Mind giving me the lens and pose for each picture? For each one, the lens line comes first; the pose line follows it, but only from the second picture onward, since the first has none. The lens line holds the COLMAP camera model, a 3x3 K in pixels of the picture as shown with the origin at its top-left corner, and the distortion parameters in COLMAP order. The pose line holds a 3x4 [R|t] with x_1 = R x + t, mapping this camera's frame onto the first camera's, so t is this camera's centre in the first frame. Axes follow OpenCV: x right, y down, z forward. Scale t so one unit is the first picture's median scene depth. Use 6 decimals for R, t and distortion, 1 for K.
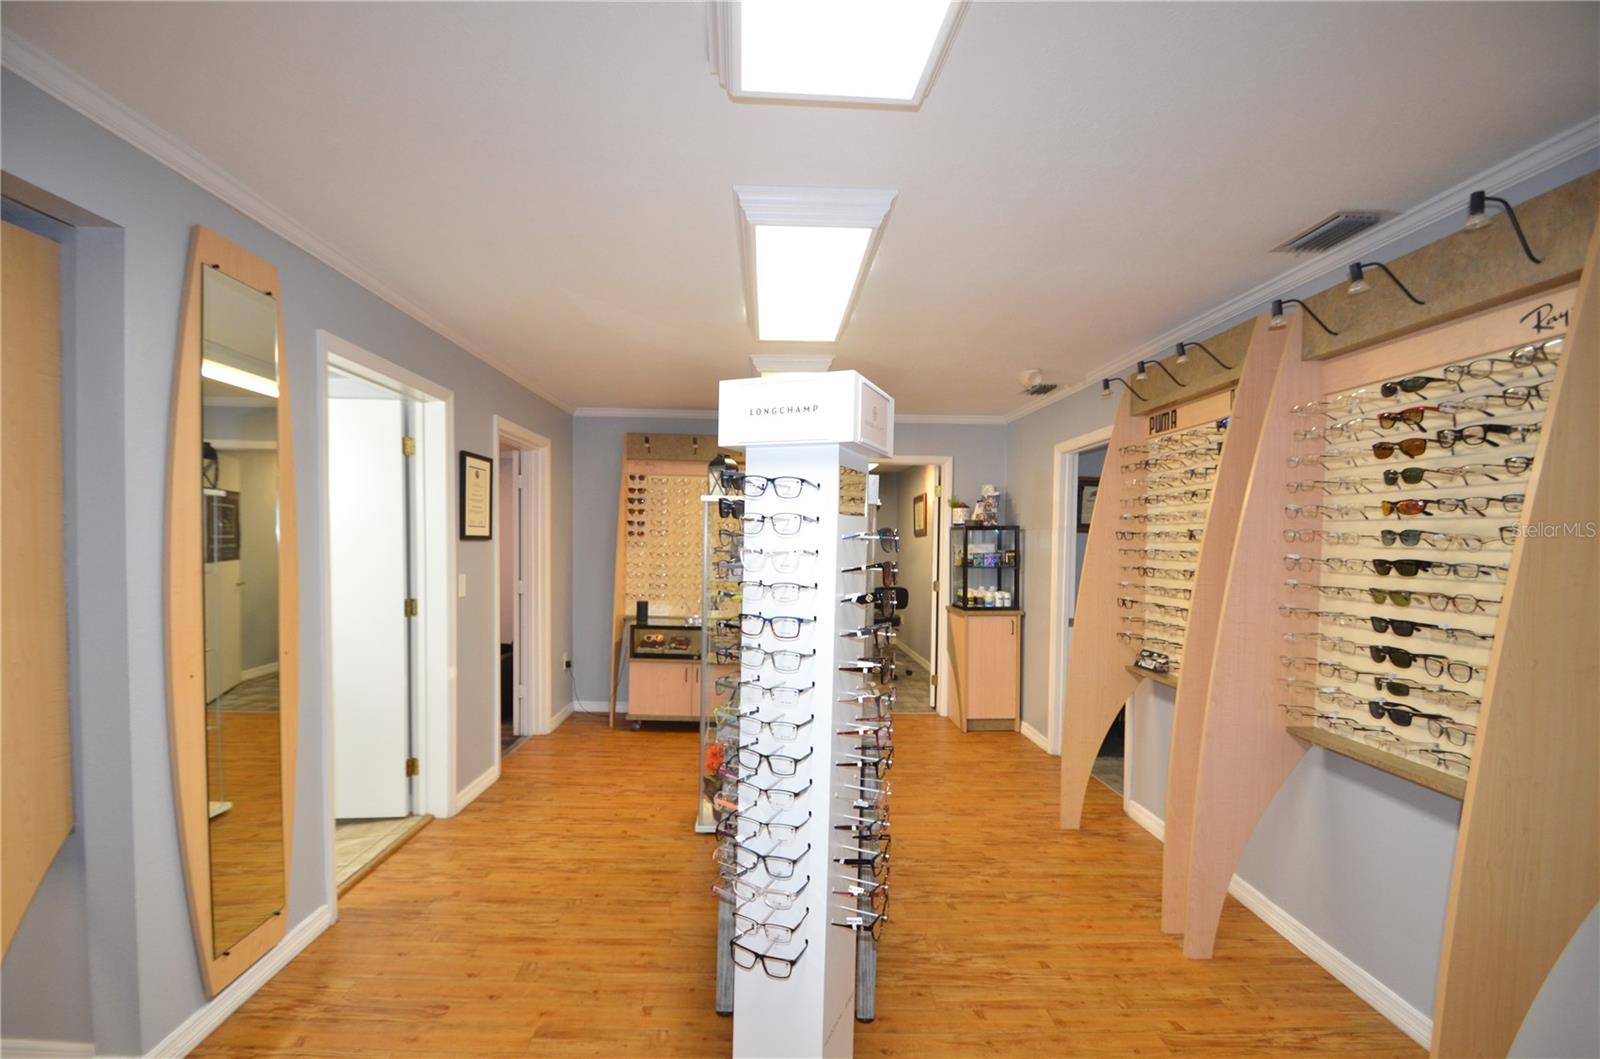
lens RADIAL K [[695.7, 0, 783.1], [0, 695.7, 563.5], [0, 0, 1]] dist [0.000931, -0.009549]
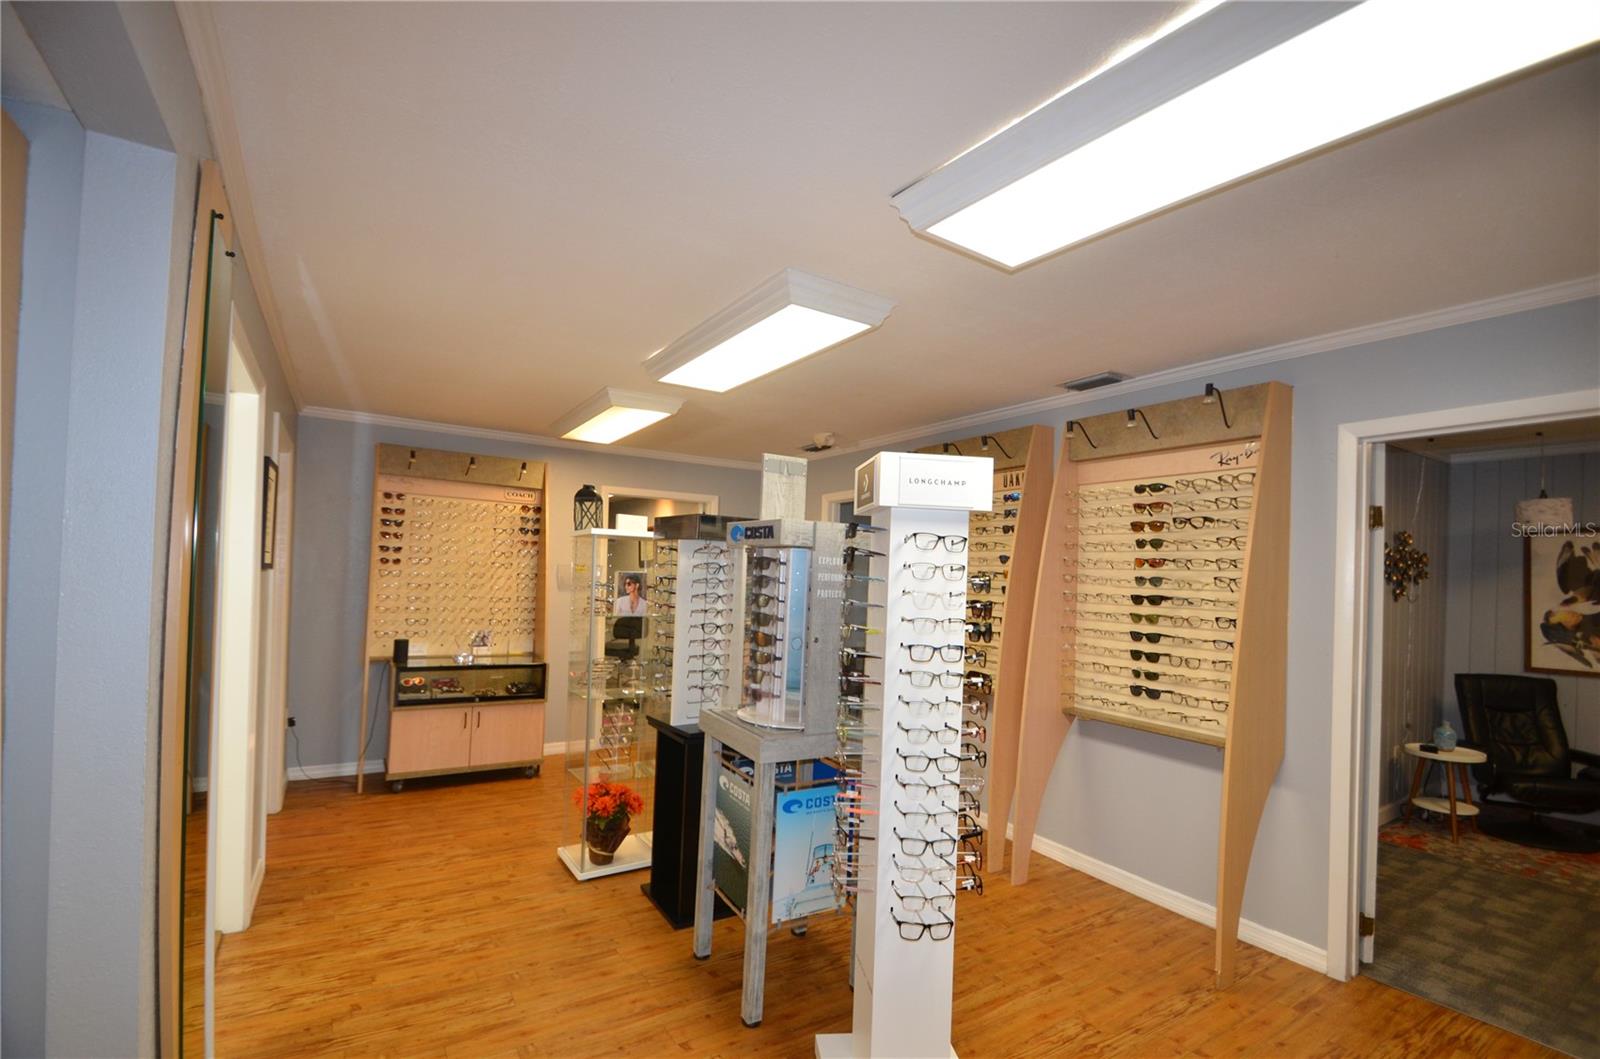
lens RADIAL K [[695.7, 0, 783.1], [0, 695.7, 563.5], [0, 0, 1]] dist [0.000931, -0.009549]
pose [[0.859827, 0.018997, 0.510232, -0.383744], [0.000994, 0.999243, -0.038879, -0.009850], [-0.510585, 0.033937, 0.859157, 0.026681]]
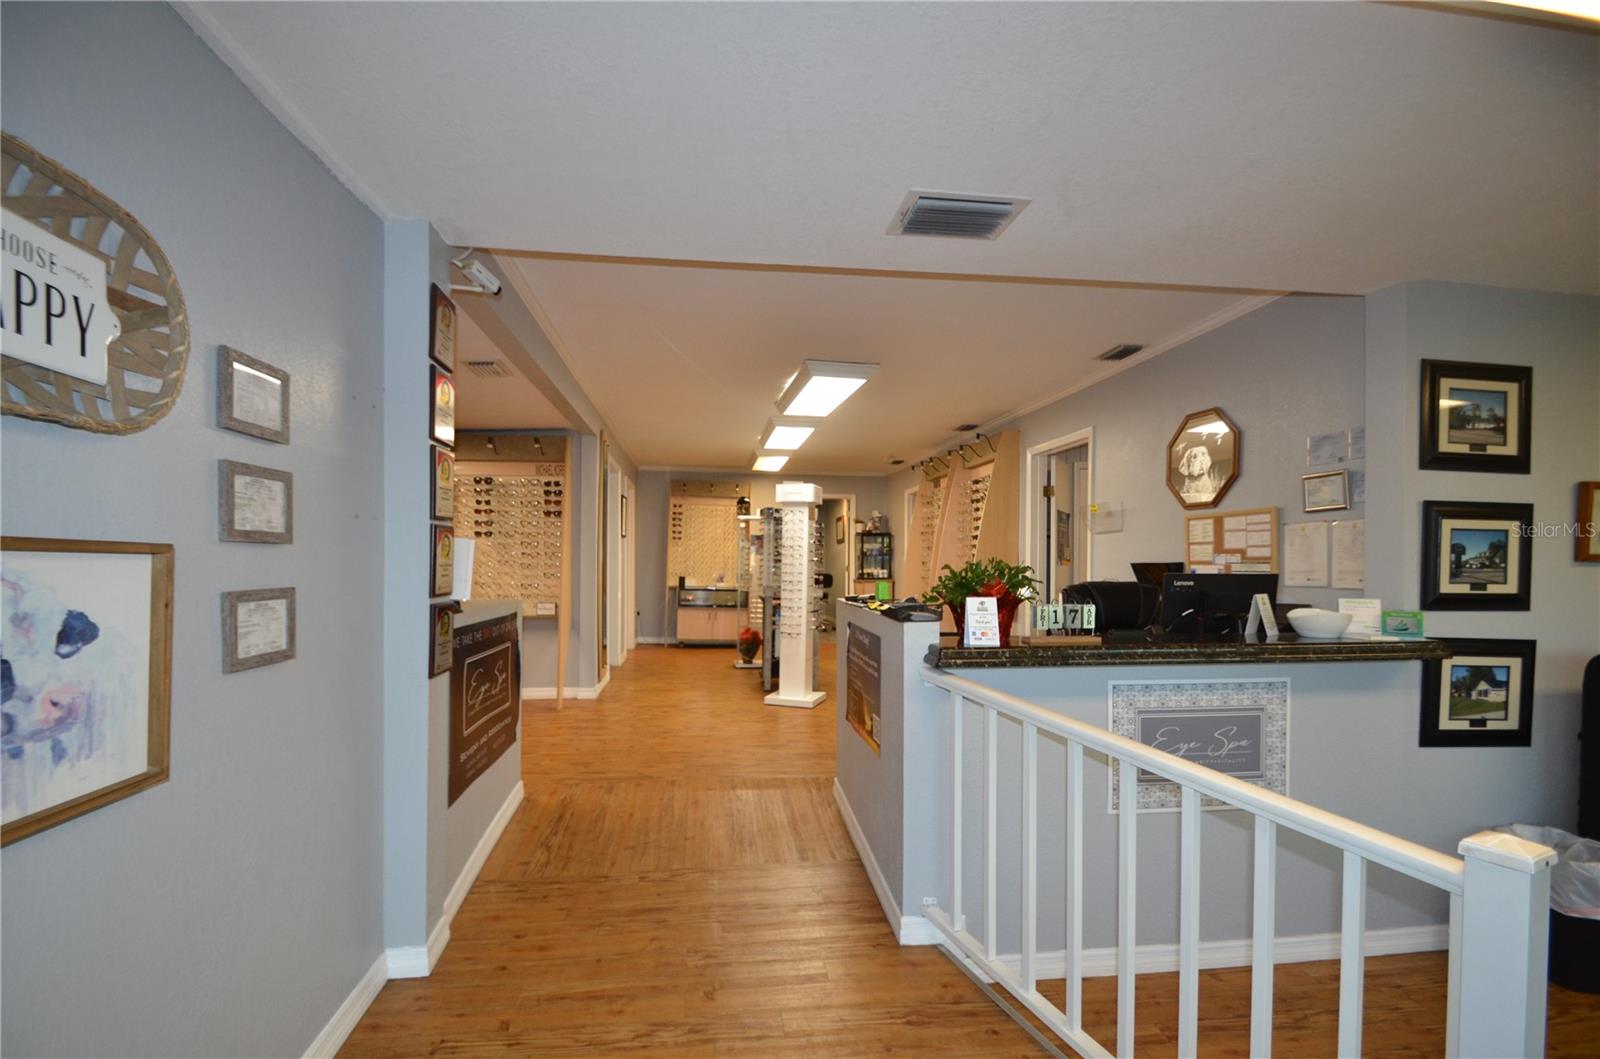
lens RADIAL K [[695.7, 0, 783.1], [0, 695.7, 563.5], [0, 0, 1]] dist [0.000931, -0.009549]
pose [[0.995207, -0.005966, 0.097607, -0.193893], [0.009146, 0.999441, -0.032167, 0.130354], [-0.097360, 0.032906, 0.994705, -1.253160]]
